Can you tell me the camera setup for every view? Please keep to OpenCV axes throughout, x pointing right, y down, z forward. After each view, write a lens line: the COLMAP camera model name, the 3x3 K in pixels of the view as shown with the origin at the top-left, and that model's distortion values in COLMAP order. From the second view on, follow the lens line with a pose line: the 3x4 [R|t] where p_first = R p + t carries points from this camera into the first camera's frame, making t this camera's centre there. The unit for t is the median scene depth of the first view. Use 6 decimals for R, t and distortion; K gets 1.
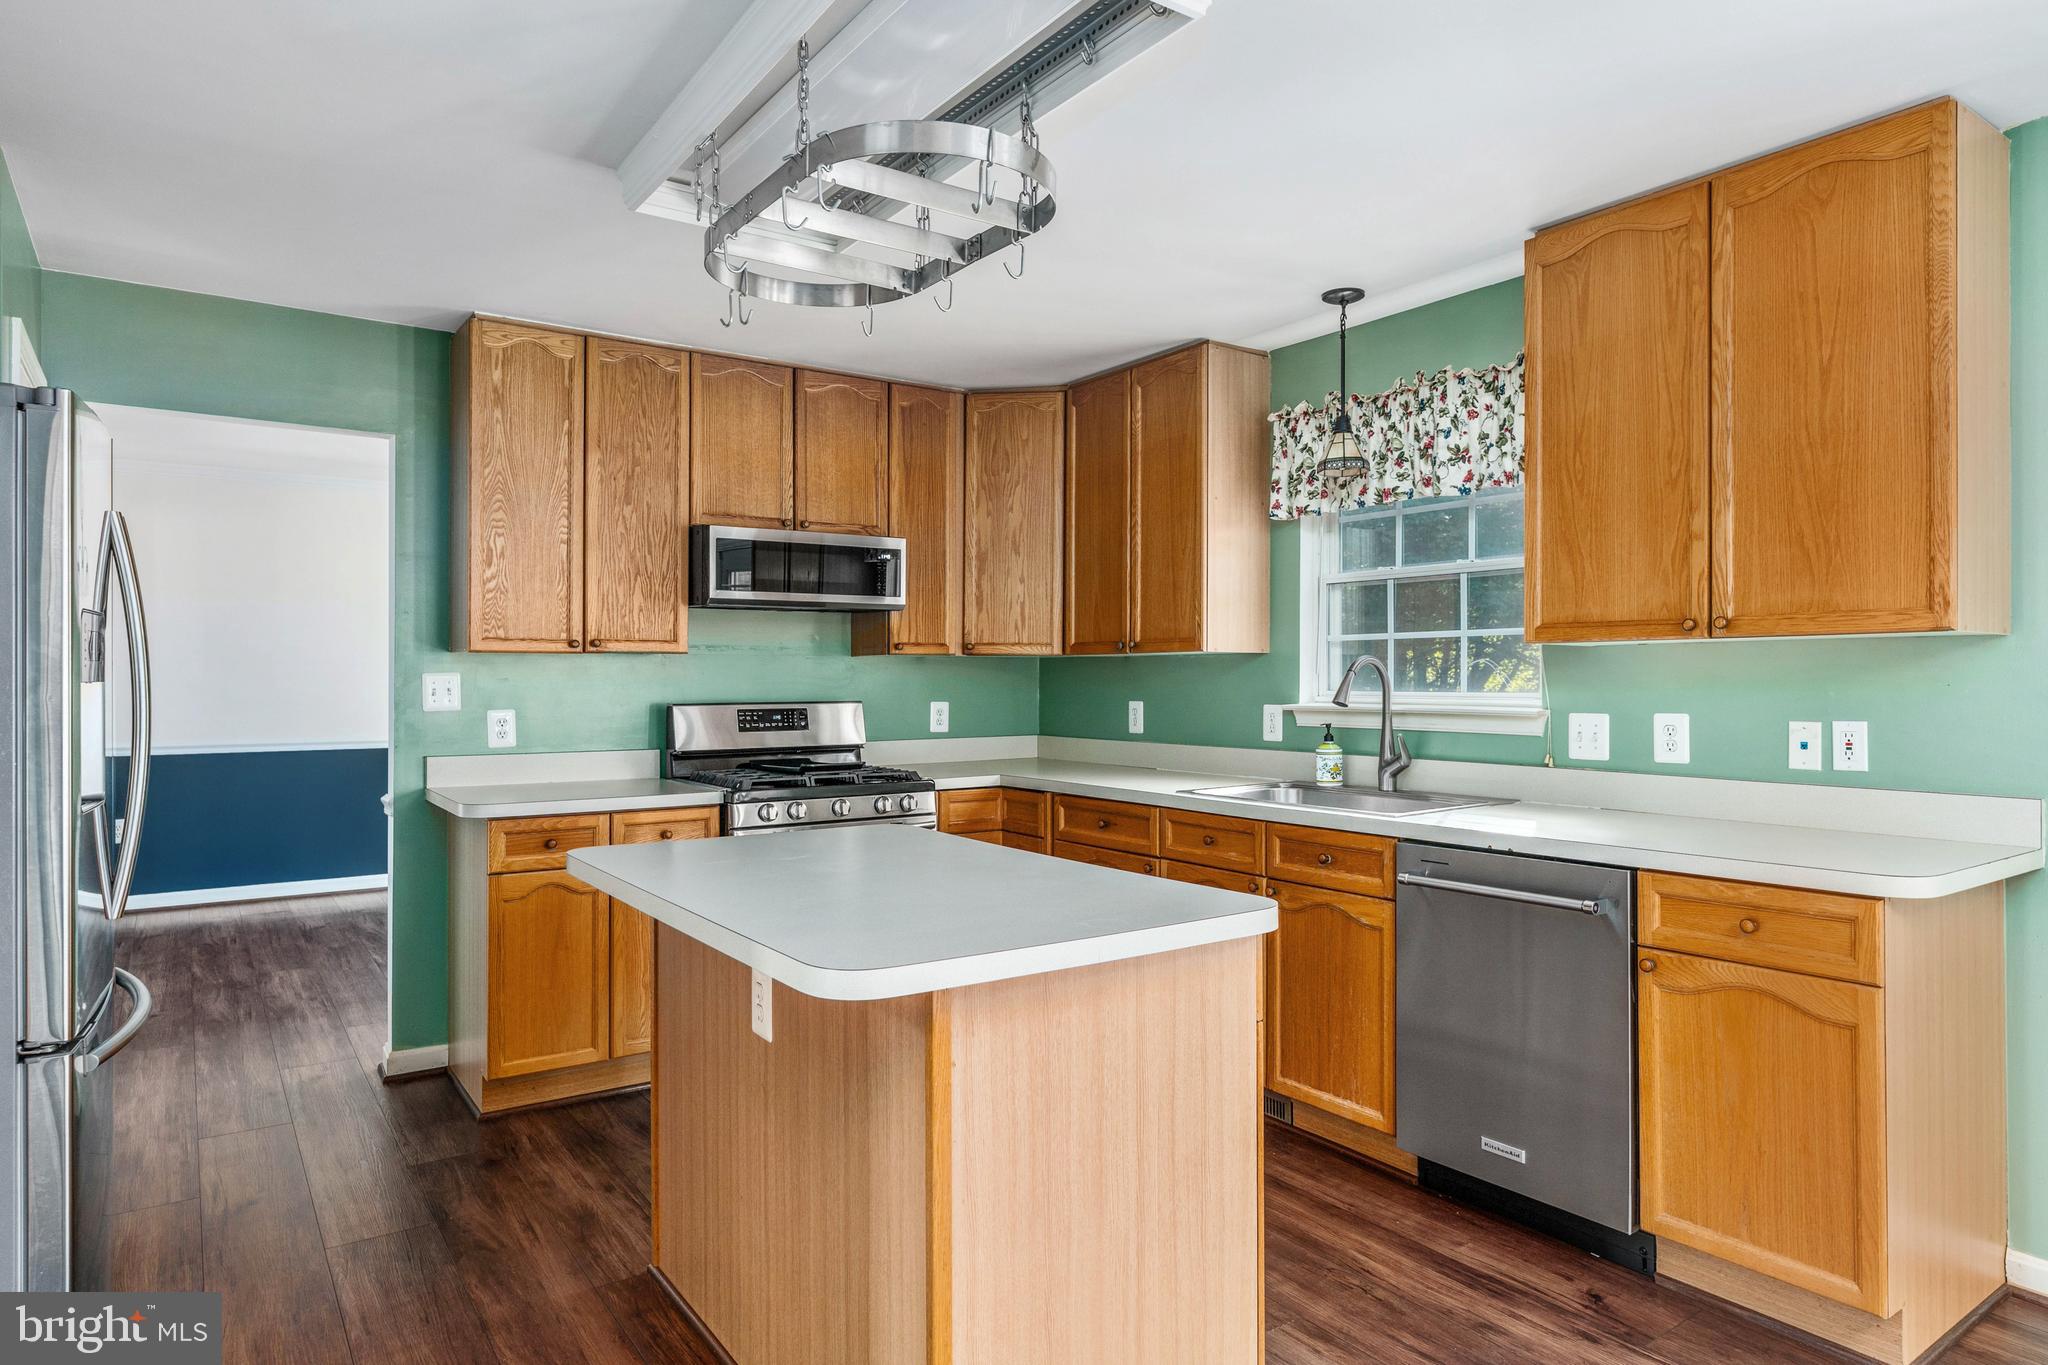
lens RADIAL K [[1238.5, 0, 1030.0], [0, 1238.5, 679.9], [0, 0, 1]] dist [0.000449, -0.001276]
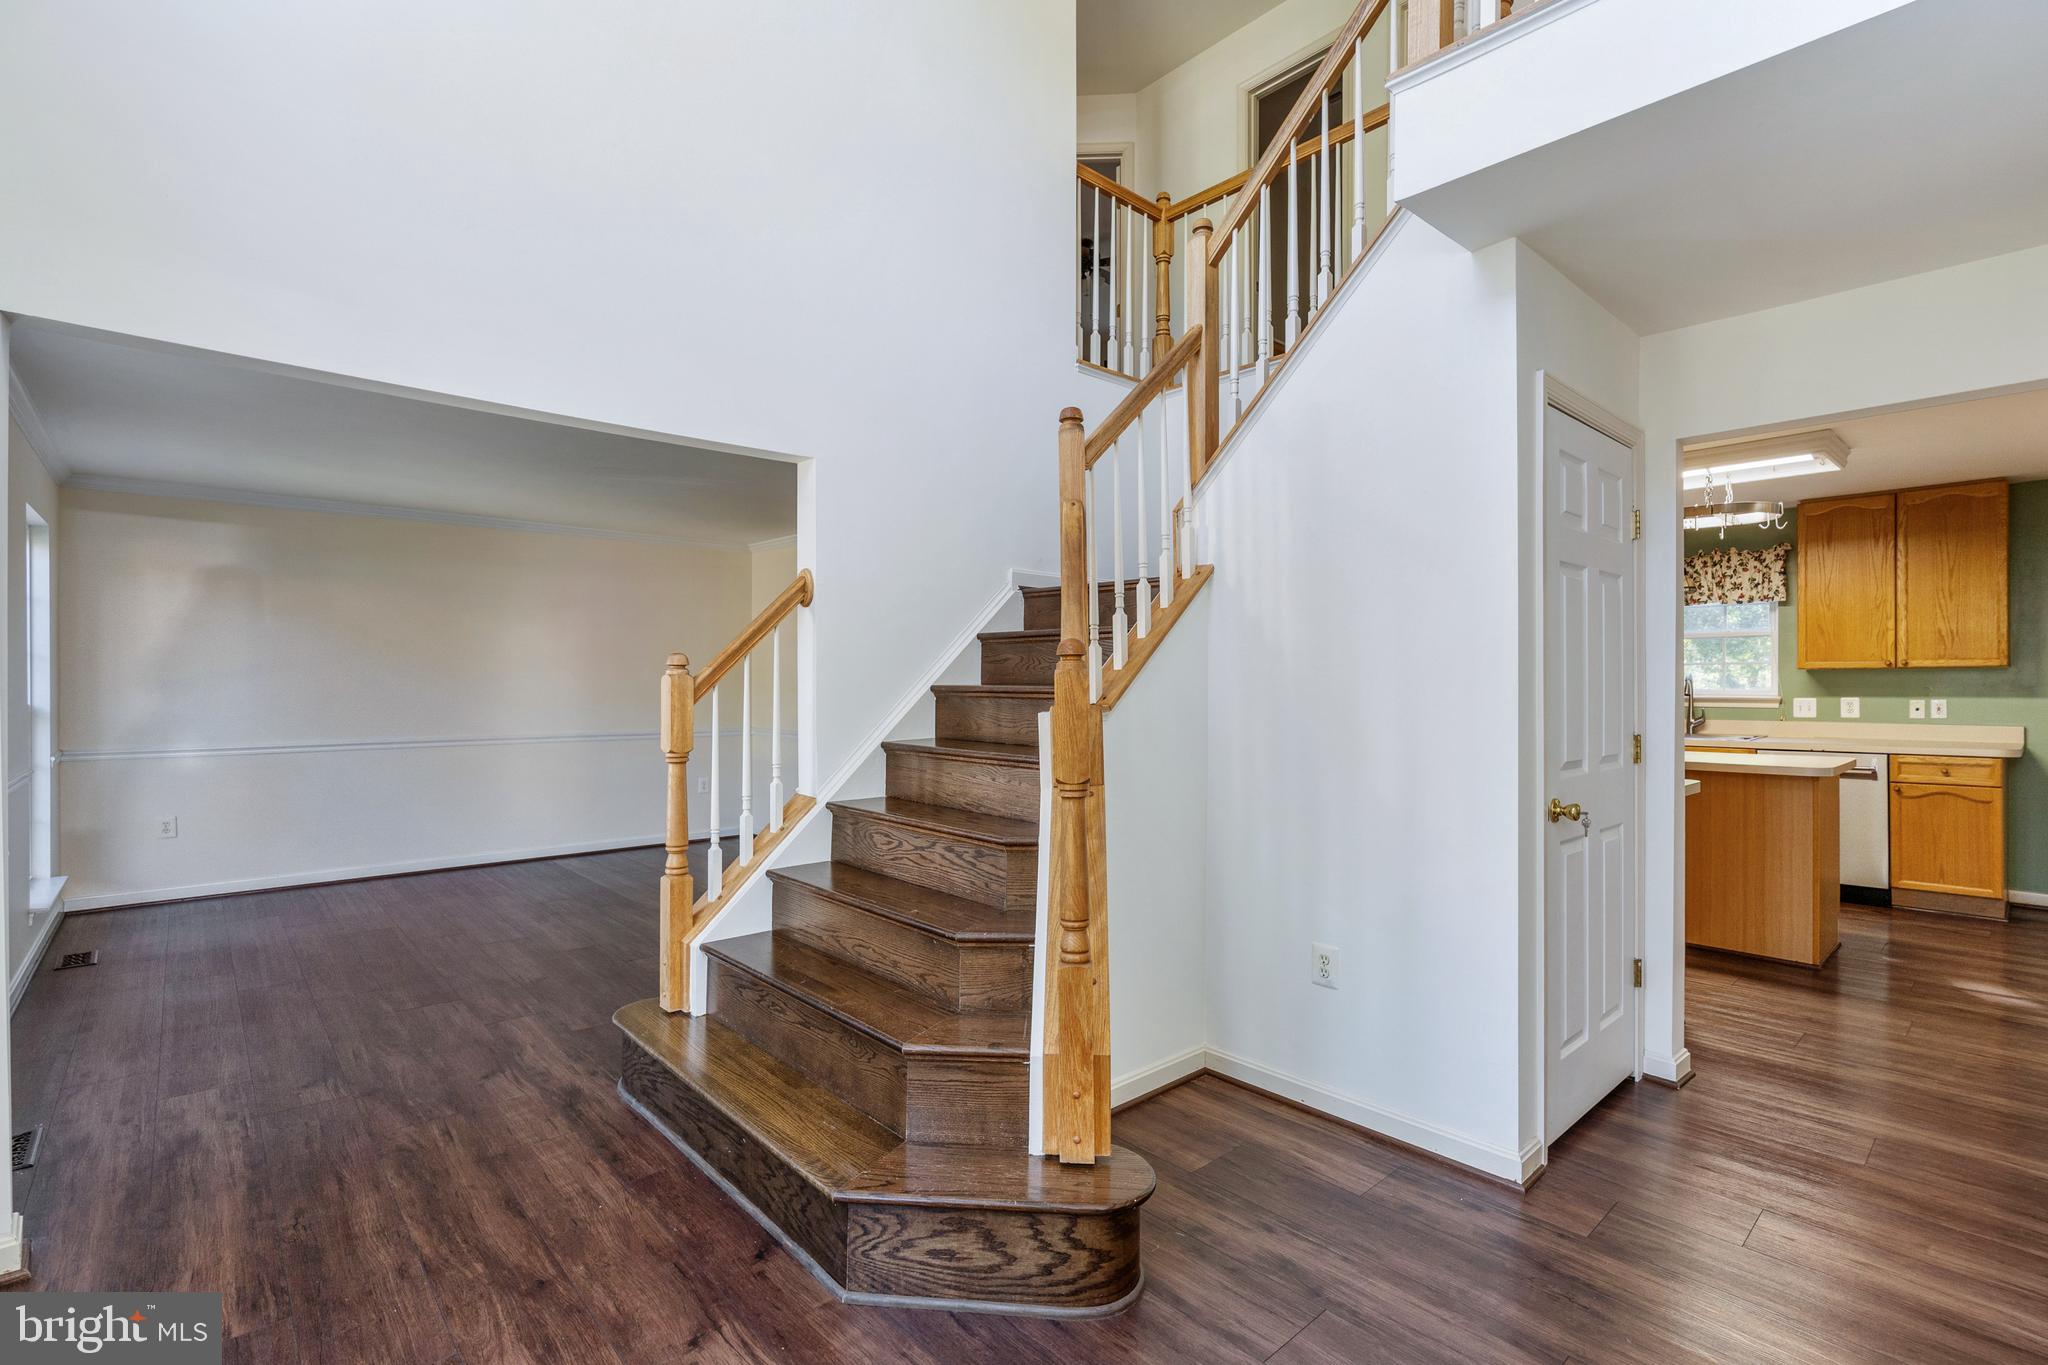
lens RADIAL K [[937.3, 0, 1017.3], [0, 937.3, 680.7], [0, 0, 1]] dist [-0.003680, -0.000523]
pose [[0.993005, 0.001762, 0.118057, -1.217132], [-0.002267, 0.999989, 0.004147, -0.008675], [-0.118049, -0.004386, 0.992998, -0.592157]]
